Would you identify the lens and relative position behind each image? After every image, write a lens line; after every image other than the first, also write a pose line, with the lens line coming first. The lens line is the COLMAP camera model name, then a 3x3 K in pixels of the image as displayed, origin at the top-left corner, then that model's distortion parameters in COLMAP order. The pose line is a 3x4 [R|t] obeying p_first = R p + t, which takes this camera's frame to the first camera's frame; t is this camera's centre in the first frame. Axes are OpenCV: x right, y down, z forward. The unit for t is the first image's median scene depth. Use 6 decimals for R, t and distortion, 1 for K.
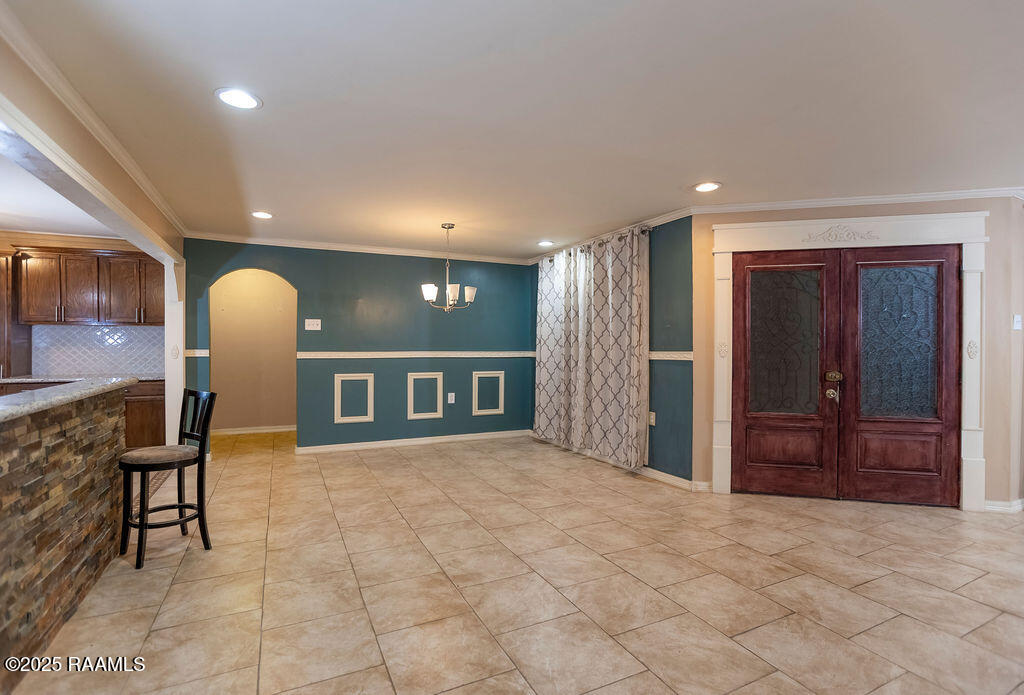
lens RADIAL K [[476.8, 0, 512.0], [0, 476.8, 347.5], [0, 0, 1]] dist [-0.032403, 0.000374]
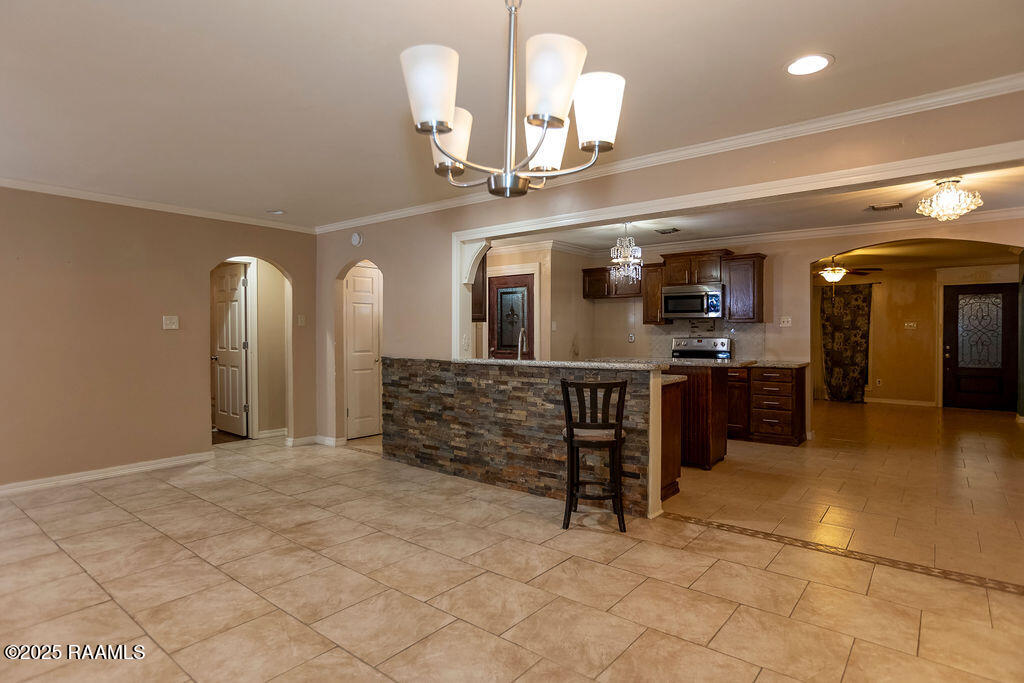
lens RADIAL K [[543.1, 0, 512.0], [0, 543.1, 341.5], [0, 0, 1]] dist [-0.061779, 0.038482]
pose [[-0.903521, 0.001738, -0.428540, -0.027264], [-0.006198, 0.999834, 0.017123, -0.003988], [0.428499, 0.018127, -0.903361, 1.758876]]
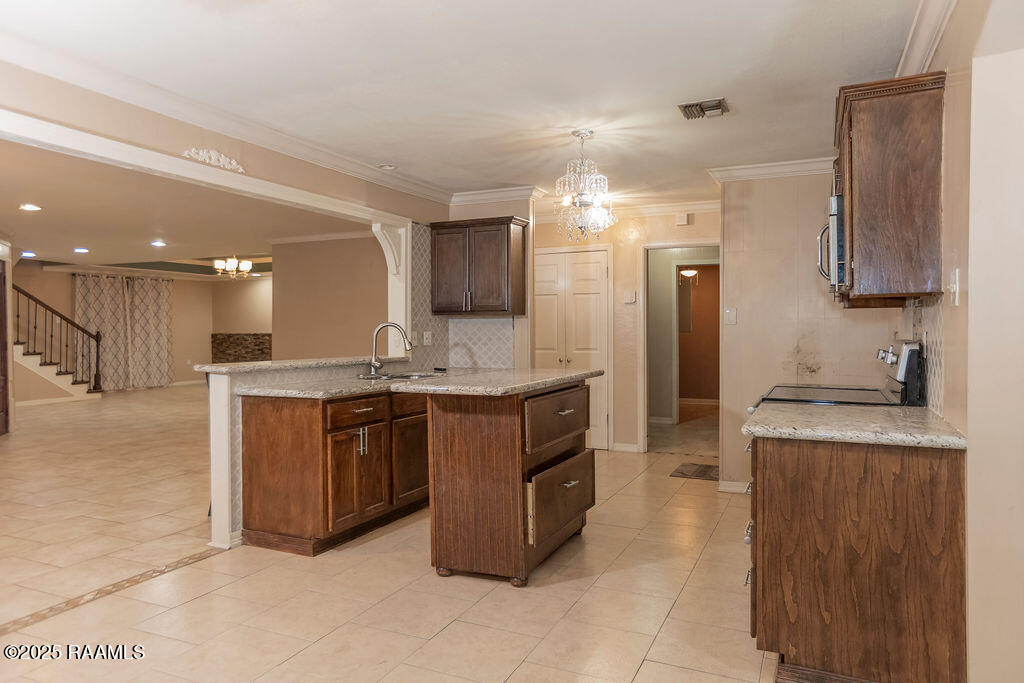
lens RADIAL K [[674.9, 0, 512.0], [0, 674.9, 341.5], [0, 0, 1]] dist [0.006735, 0.004189]
pose [[-0.640597, -0.019128, 0.767639, -2.054221], [0.001041, 0.999667, 0.025779, -0.012154], [-0.767876, 0.017313, -0.640364, 1.225062]]
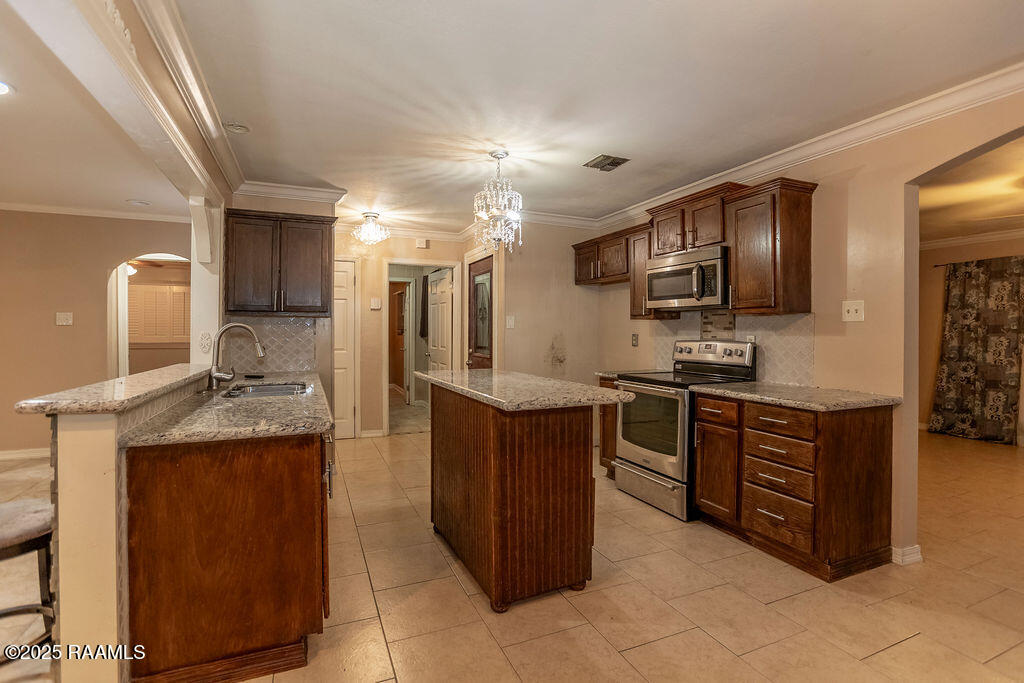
lens RADIAL K [[471.0, 0, 514.4], [0, 471.0, 333.8], [0, 0, 1]] dist [-0.028790, -0.000027]
pose [[-0.999119, -0.011103, 0.040466, -1.179642], [-0.010700, 0.999891, 0.010181, -0.009519], [-0.040575, 0.009739, -0.999129, 1.280312]]
